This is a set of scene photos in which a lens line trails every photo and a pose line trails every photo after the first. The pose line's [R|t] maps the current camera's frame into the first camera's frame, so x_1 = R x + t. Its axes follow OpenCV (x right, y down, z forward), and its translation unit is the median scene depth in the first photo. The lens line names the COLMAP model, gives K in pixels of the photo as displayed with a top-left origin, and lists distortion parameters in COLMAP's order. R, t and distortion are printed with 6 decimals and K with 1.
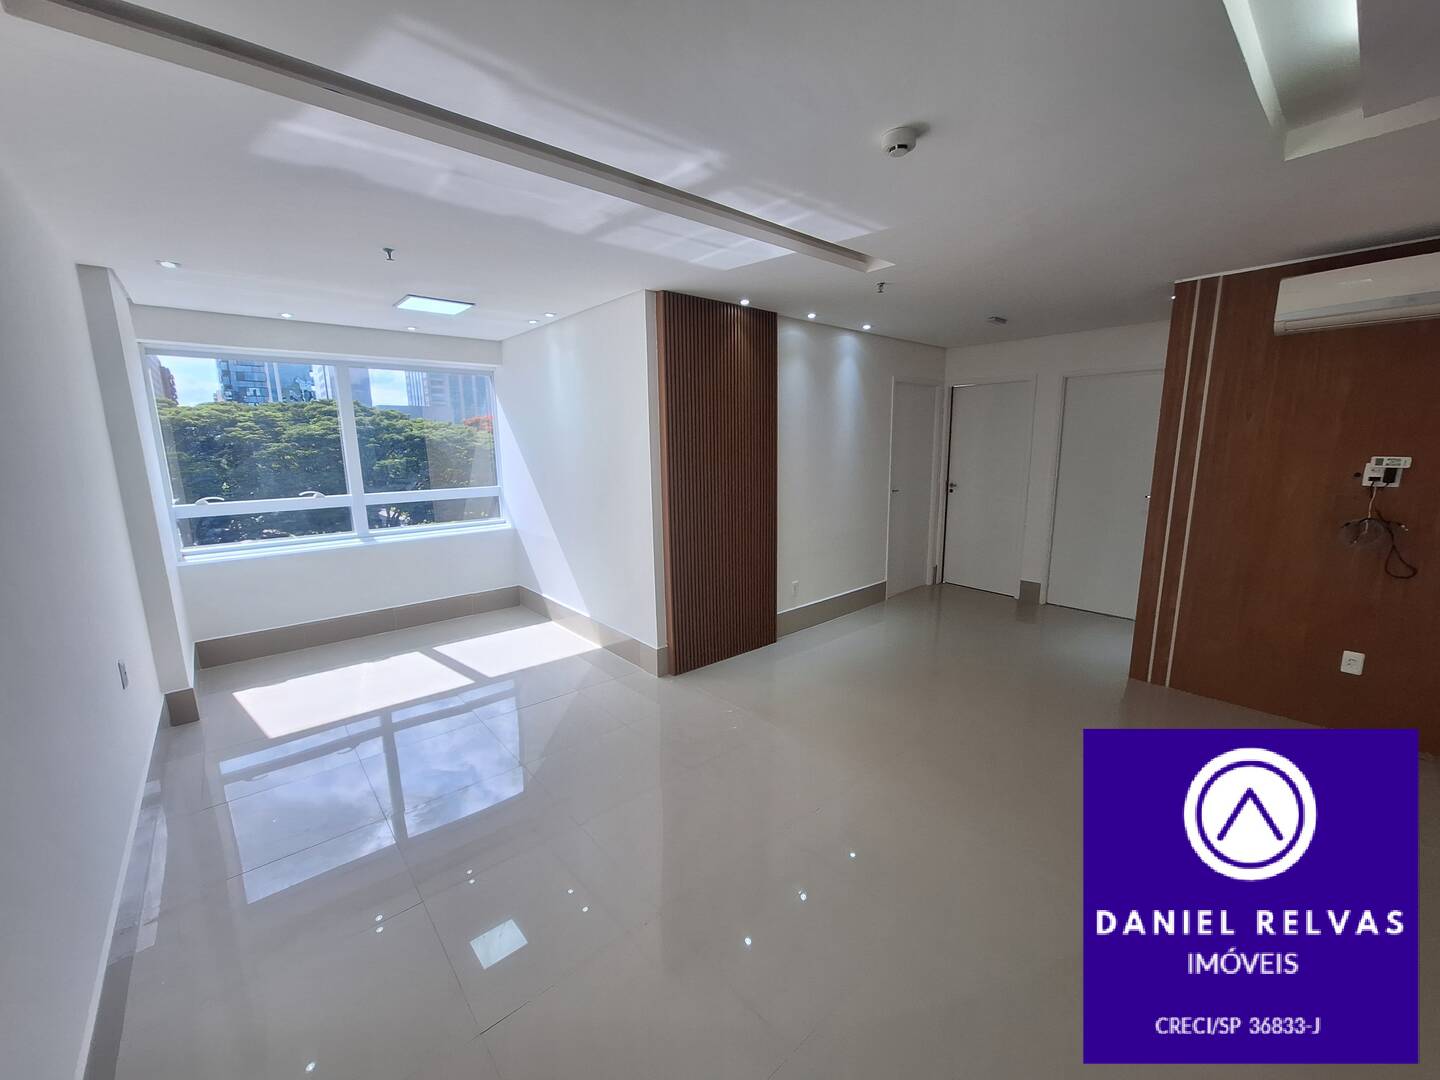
lens RADIAL K [[568.5, 0, 724.9], [0, 568.5, 545.6], [0, 0, 1]] dist [-0.002608, -0.000172]
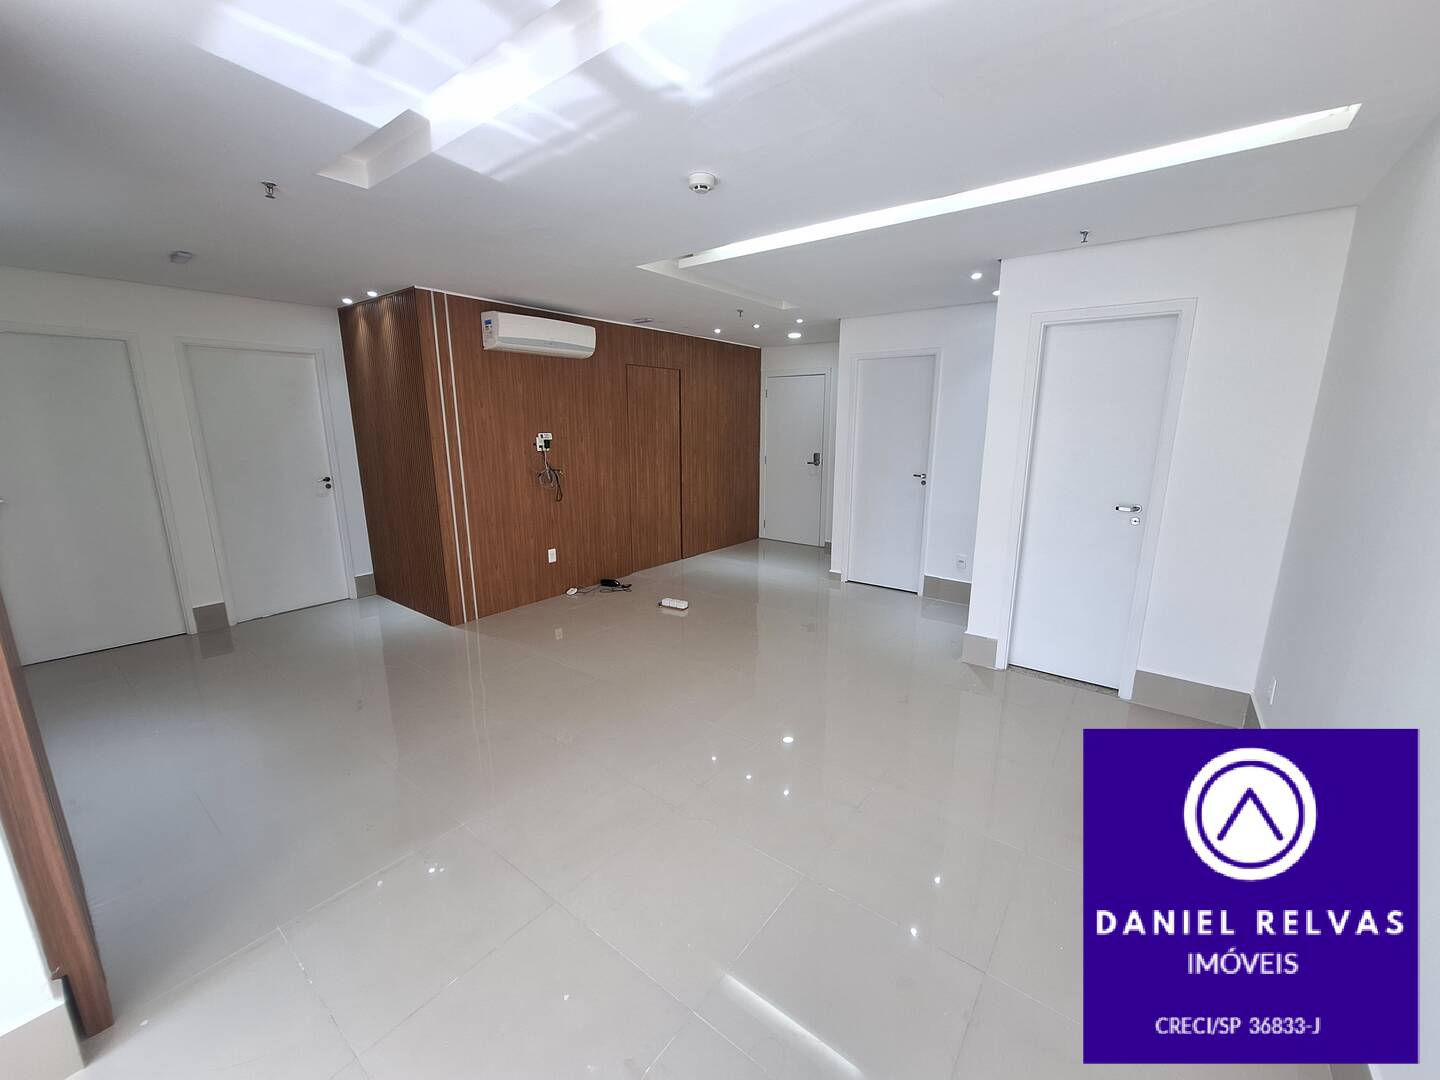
lens RADIAL K [[568.5, 0, 728.0], [0, 568.5, 543.1], [0, 0, 1]] dist [-0.002608, -0.000172]
pose [[-0.206666, -0.193778, 0.959030, -0.665017], [0.181867, 0.955501, 0.232256, -0.136369], [-0.961360, 0.222415, -0.162228, 0.812966]]
